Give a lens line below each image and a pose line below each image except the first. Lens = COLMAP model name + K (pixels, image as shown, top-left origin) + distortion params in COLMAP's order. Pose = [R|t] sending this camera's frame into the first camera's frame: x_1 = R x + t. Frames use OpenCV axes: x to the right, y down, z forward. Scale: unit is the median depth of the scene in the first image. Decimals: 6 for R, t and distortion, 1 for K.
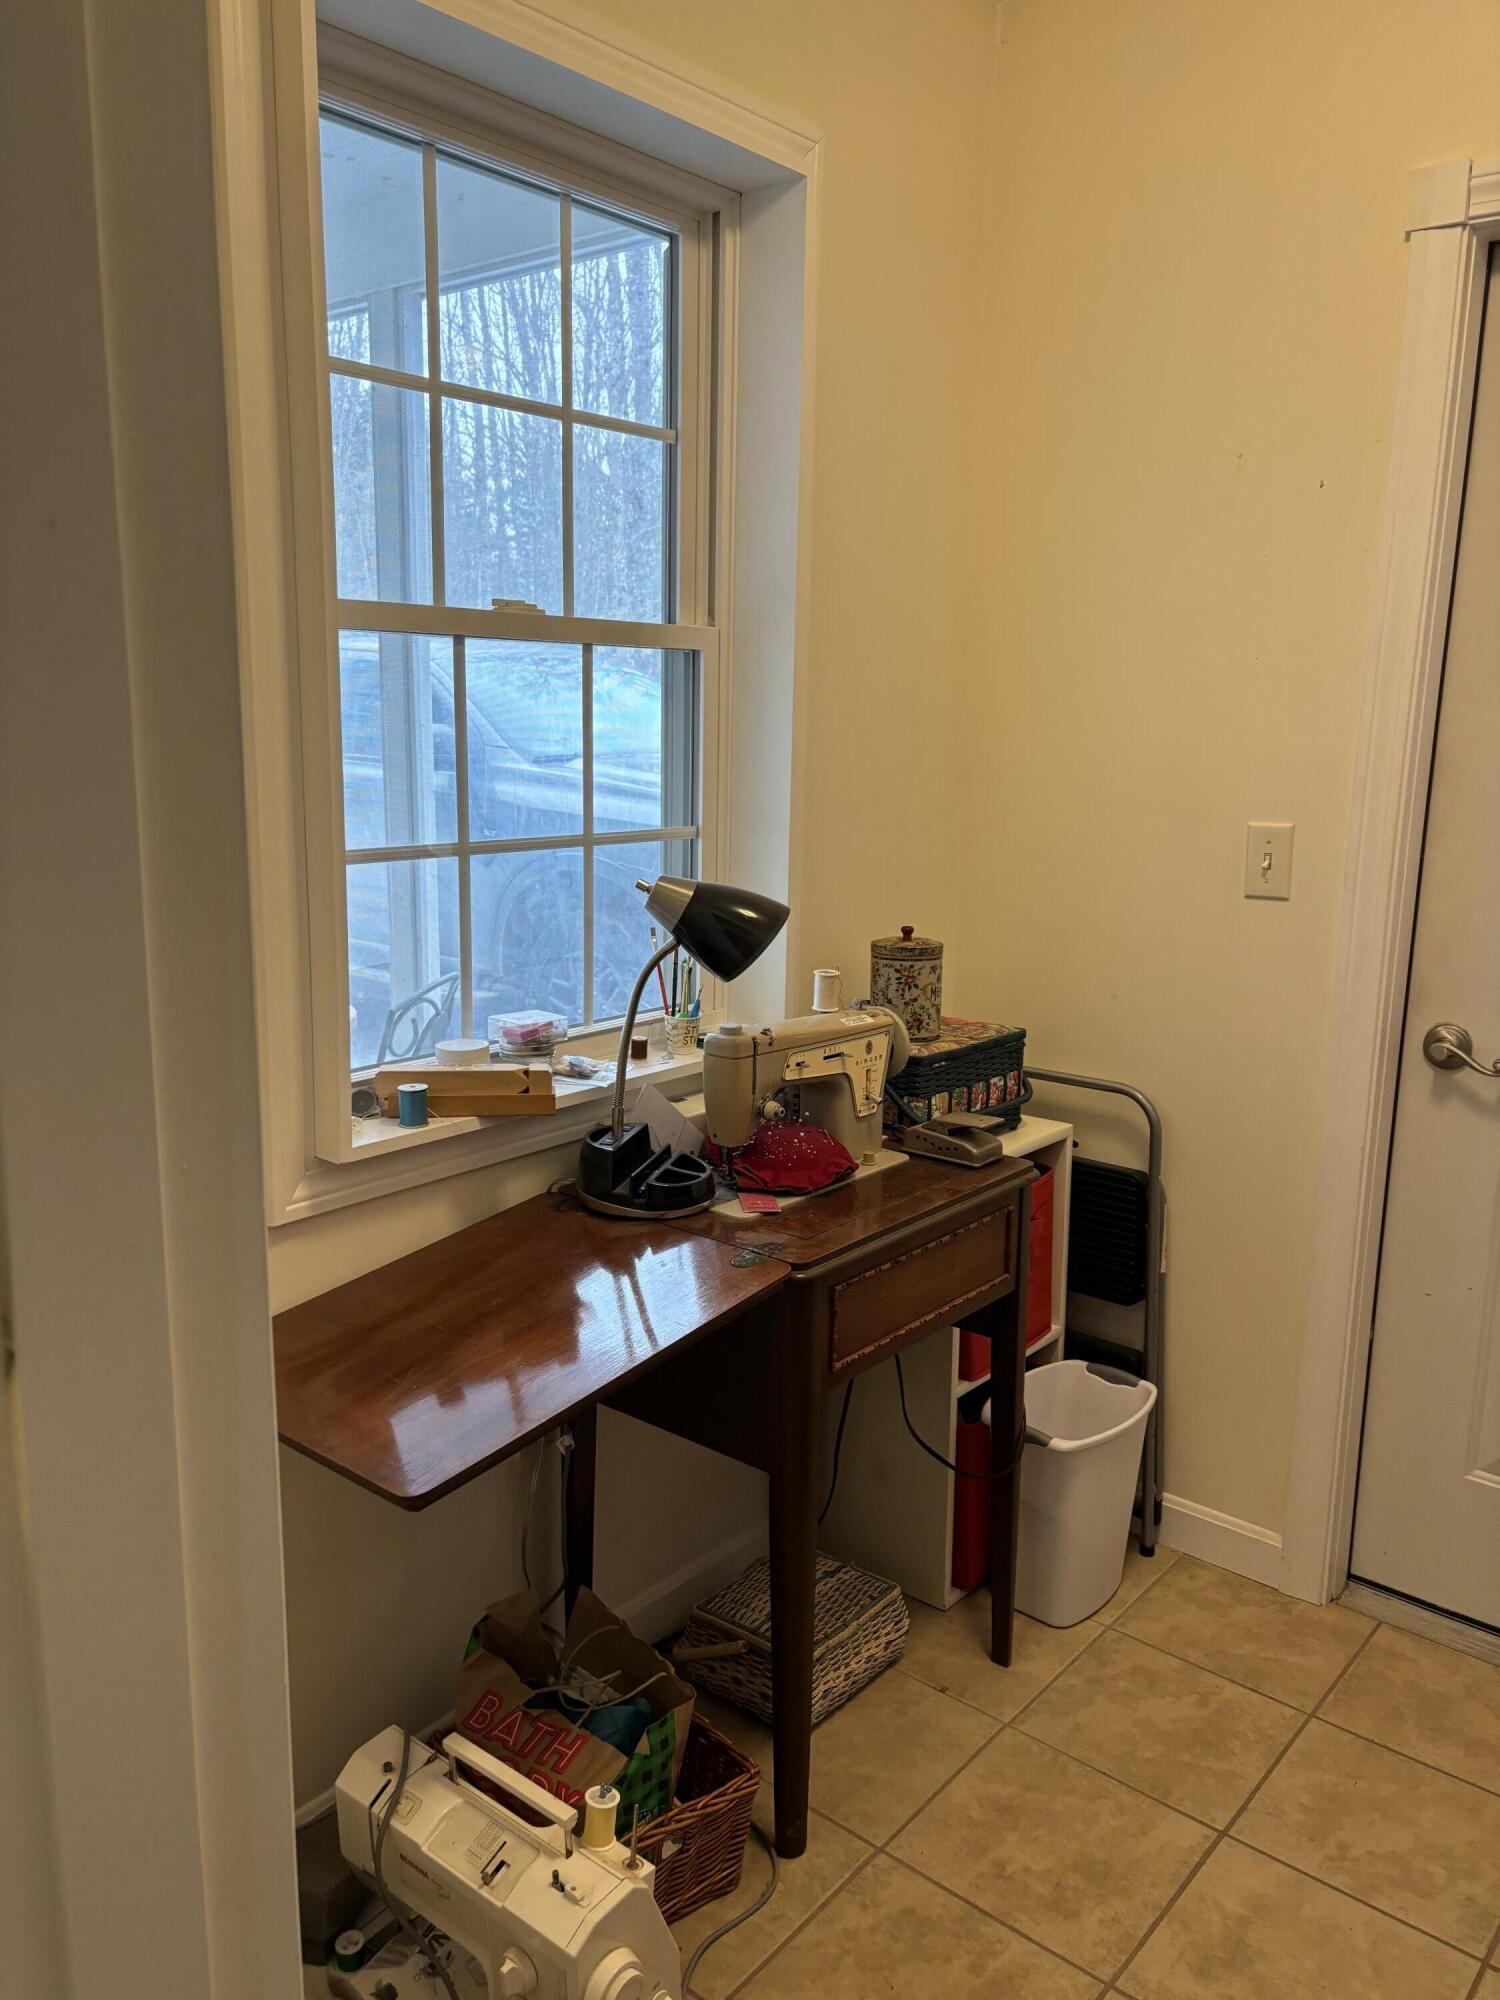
lens RADIAL K [[1517.1, 0, 750.0], [0, 1517.1, 1000.0], [0, 0, 1]] dist [0.089257, -0.104992]
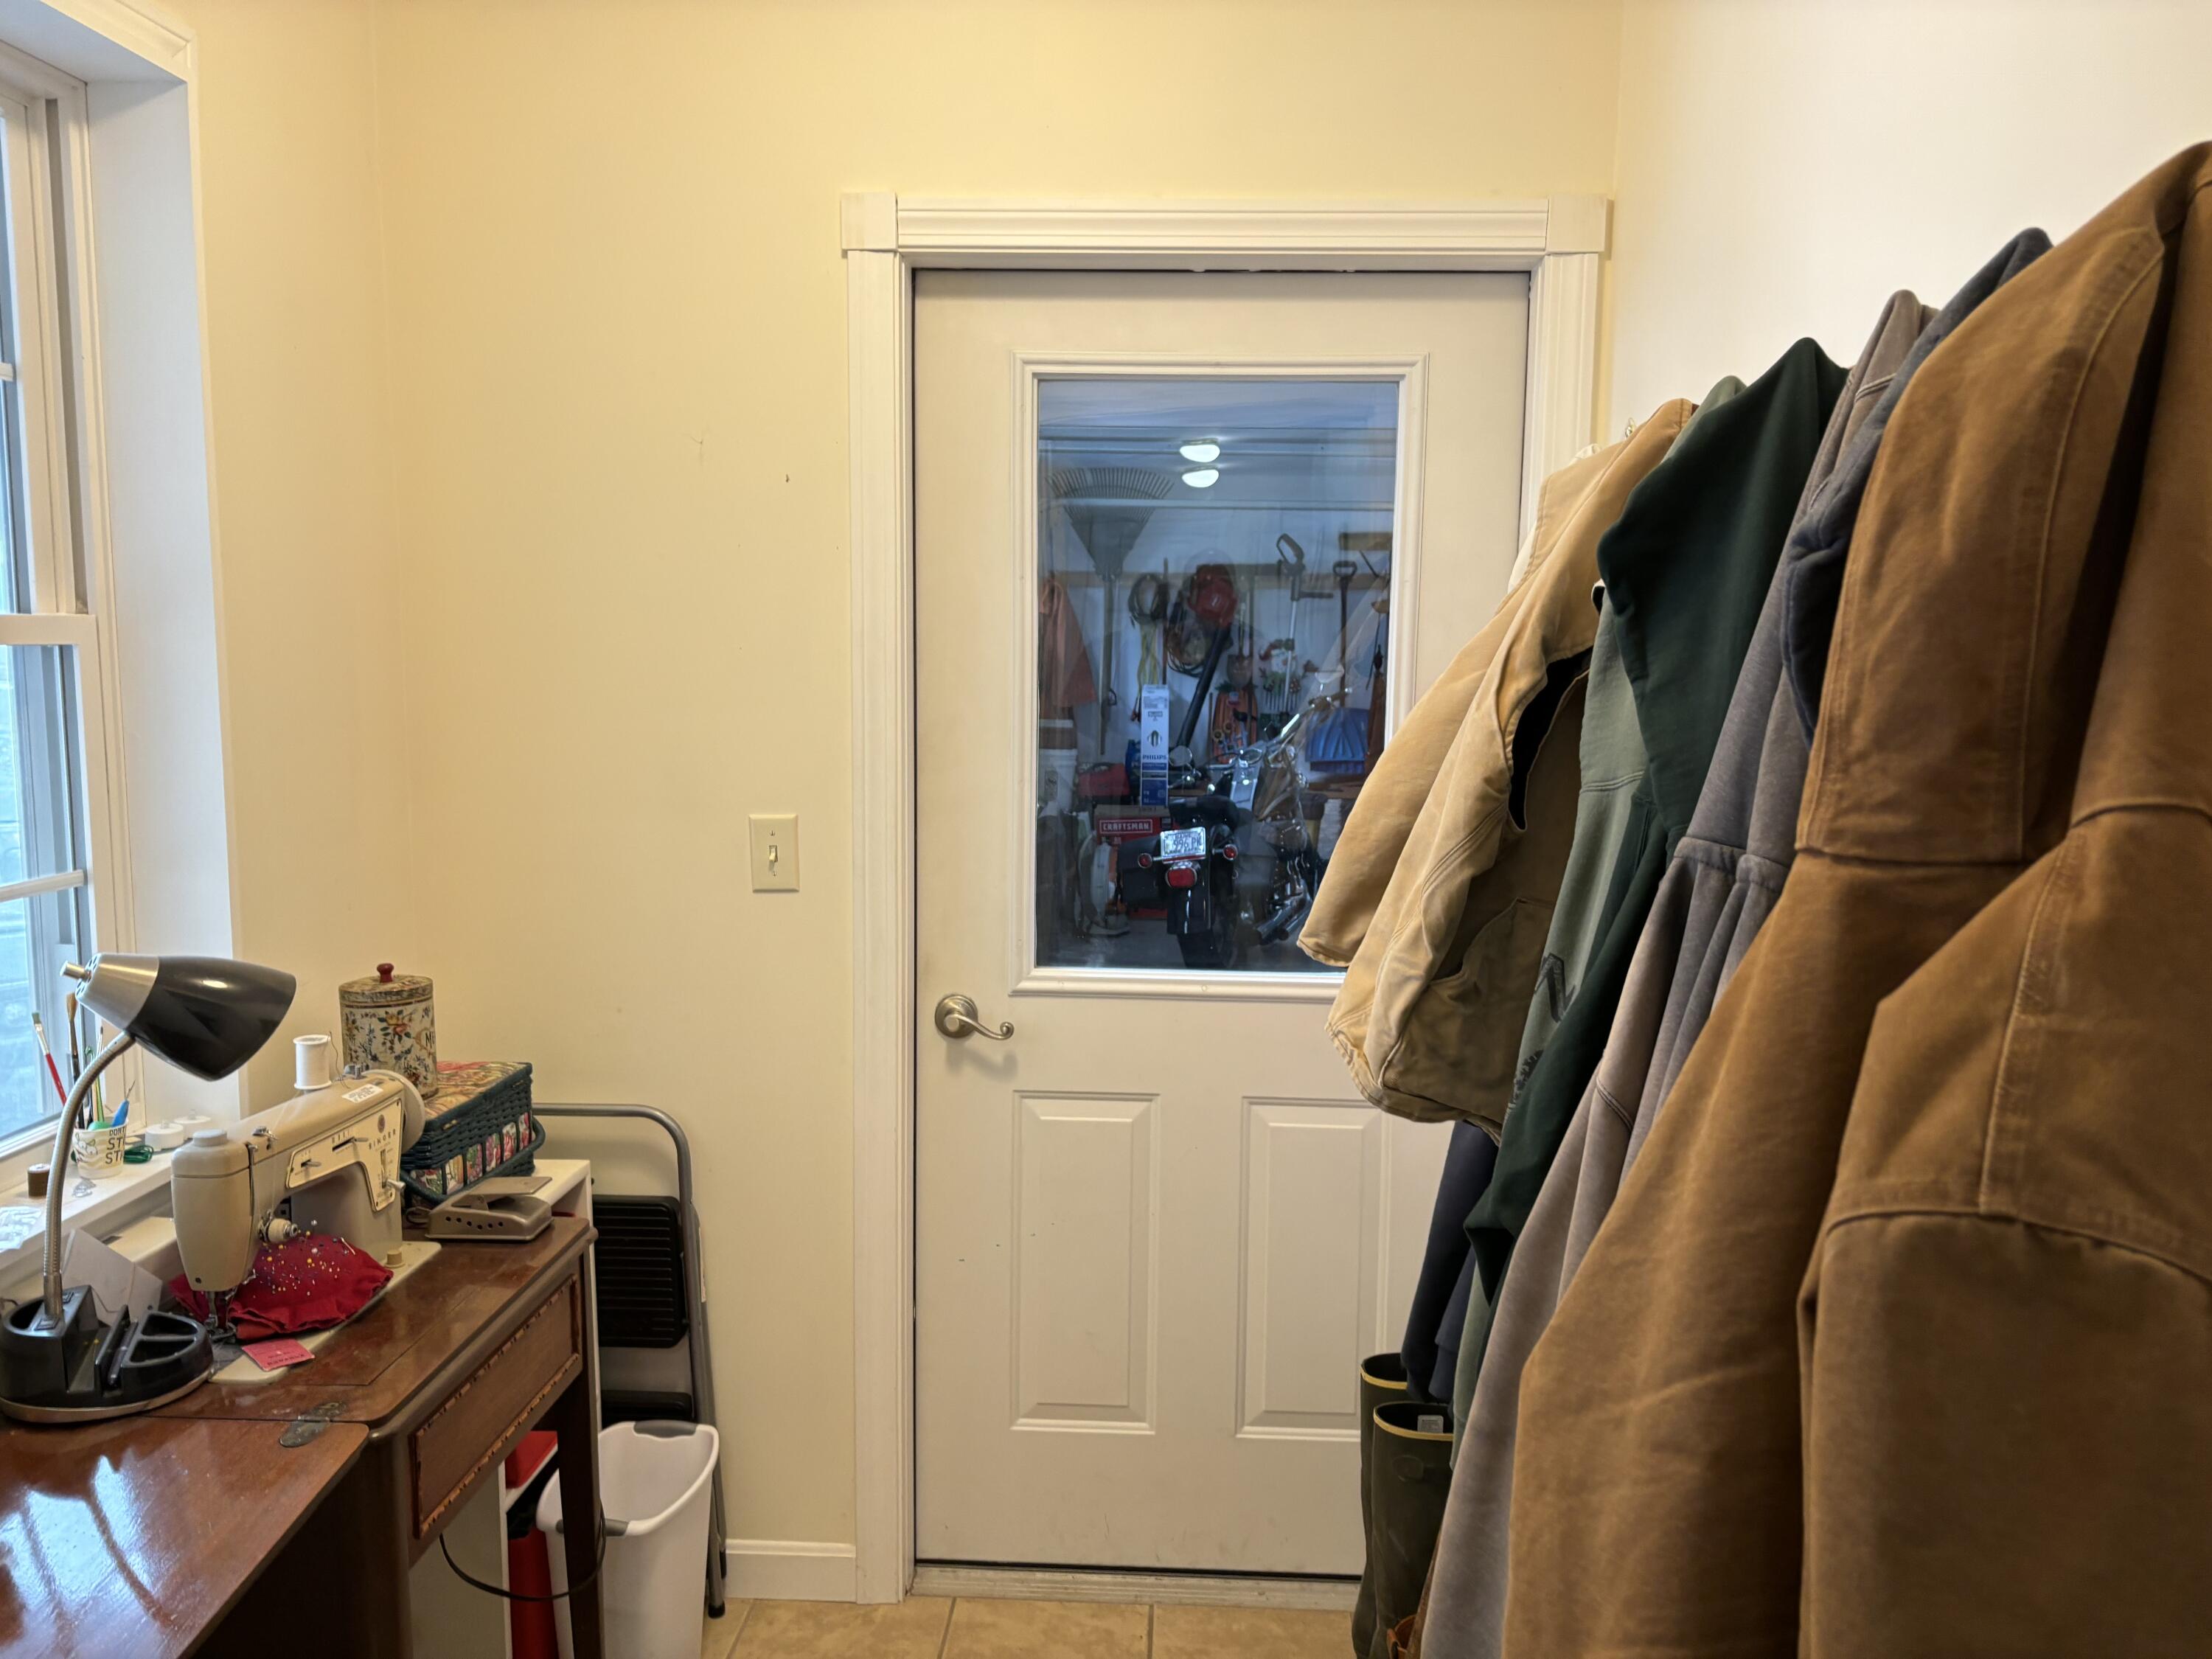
lens RADIAL K [[1678.0, 0, 1106.0], [0, 1678.0, 829.5], [0, 0, 1]] dist [0.089257, -0.104992]
pose [[0.793562, -0.077287, 0.603562, -0.150071], [0.114362, 0.993169, -0.023186, -0.059279], [-0.597646, 0.087424, 0.796979, 0.016322]]
